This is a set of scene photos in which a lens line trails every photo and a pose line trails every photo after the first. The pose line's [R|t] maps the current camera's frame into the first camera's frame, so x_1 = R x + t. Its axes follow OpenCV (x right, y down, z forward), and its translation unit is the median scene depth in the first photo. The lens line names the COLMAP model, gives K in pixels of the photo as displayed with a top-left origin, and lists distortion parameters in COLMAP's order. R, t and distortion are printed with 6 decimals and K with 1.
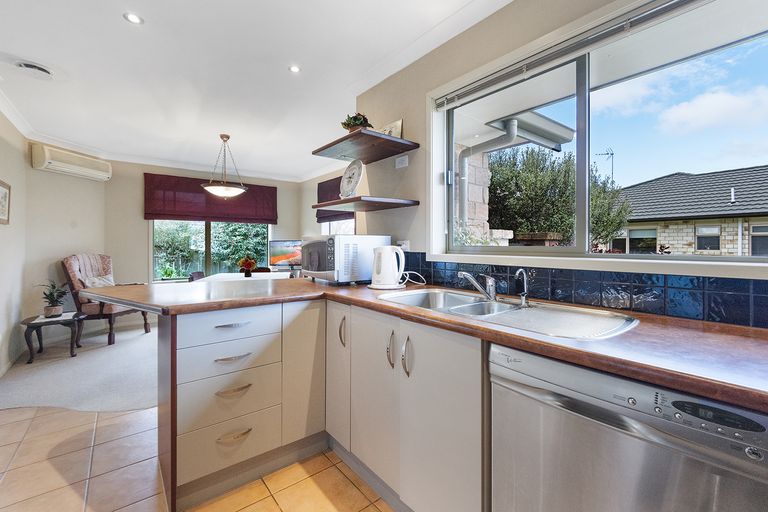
lens RADIAL K [[332.9, 0, 383.4], [0, 332.9, 250.5], [0, 0, 1]] dist [-0.000784, -0.000247]
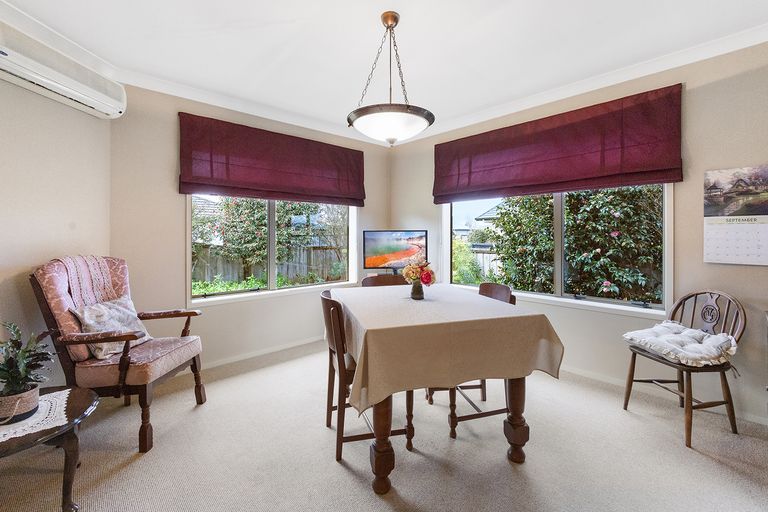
lens RADIAL K [[332.9, 0, 384.6], [0, 332.9, 240.9], [0, 0, 1]] dist [-0.000784, -0.000247]
pose [[0.996599, -0.004627, 0.082276, -0.483671], [0.004960, 0.999980, -0.003851, -0.009146], [-0.082256, 0.004246, 0.996602, 0.468404]]
